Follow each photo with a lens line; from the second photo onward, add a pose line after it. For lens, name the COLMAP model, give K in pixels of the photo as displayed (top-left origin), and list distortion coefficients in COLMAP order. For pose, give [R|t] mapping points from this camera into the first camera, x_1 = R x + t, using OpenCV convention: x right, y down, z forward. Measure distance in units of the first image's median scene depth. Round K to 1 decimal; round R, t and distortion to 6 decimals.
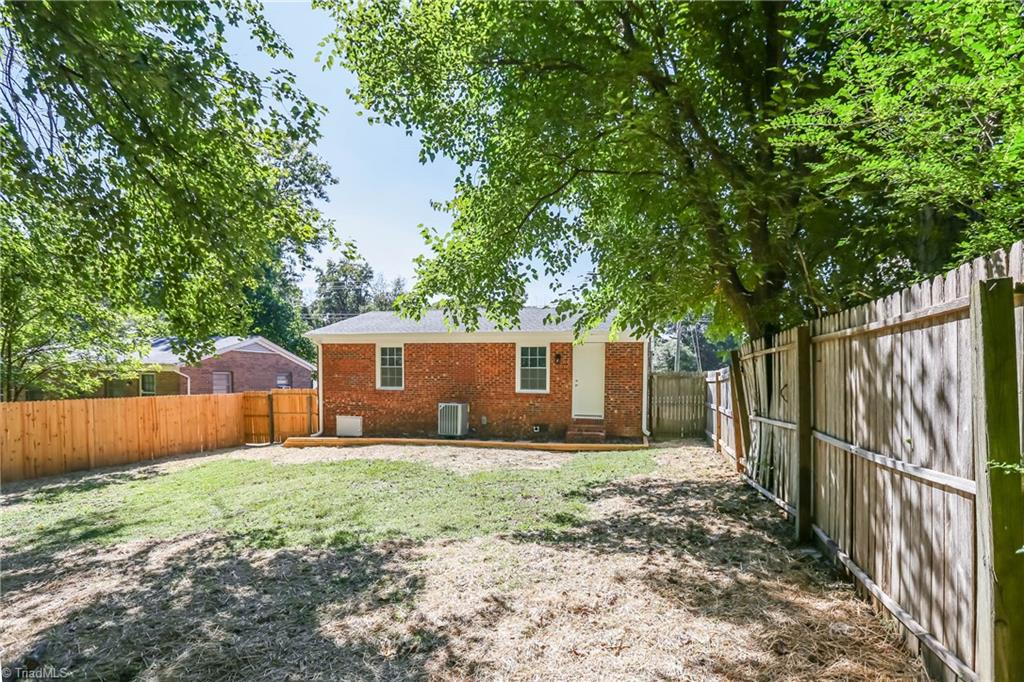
lens RADIAL K [[506.5, 0, 524.9], [0, 506.5, 354.4], [0, 0, 1]] dist [0.001661, 0.000773]
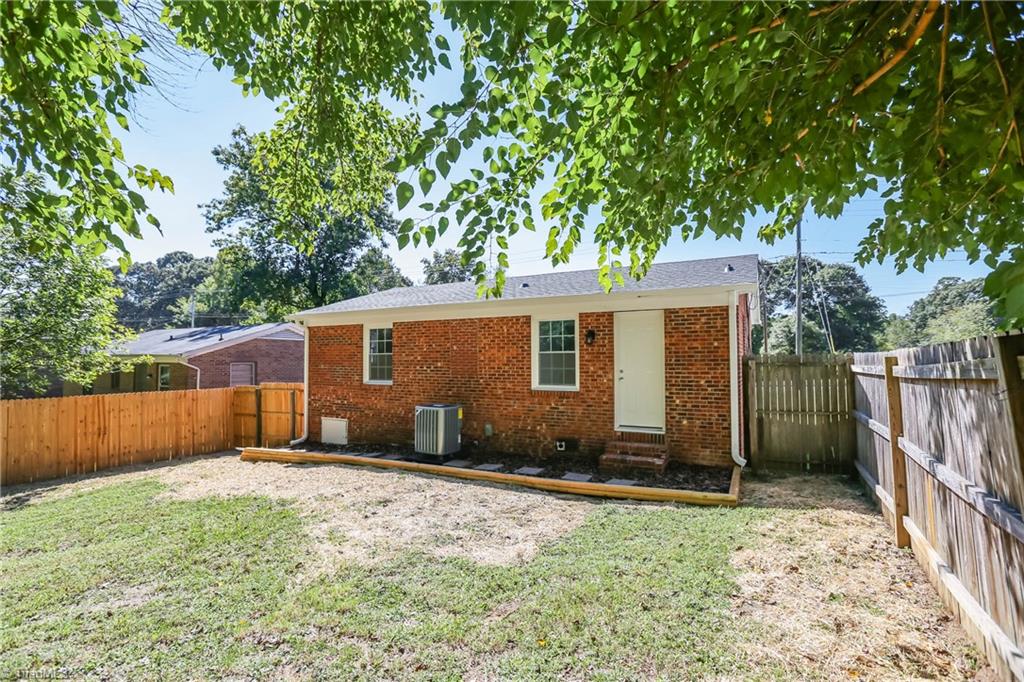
lens RADIAL K [[497.9, 0, 512.5], [0, 497.9, 333.2], [0, 0, 1]] dist [-0.001858, 0.000354]
pose [[0.972636, -0.026769, -0.230788, 0.111036], [0.024749, 0.999626, -0.011642, 0.007639], [0.231013, 0.005611, 0.972934, 0.348626]]
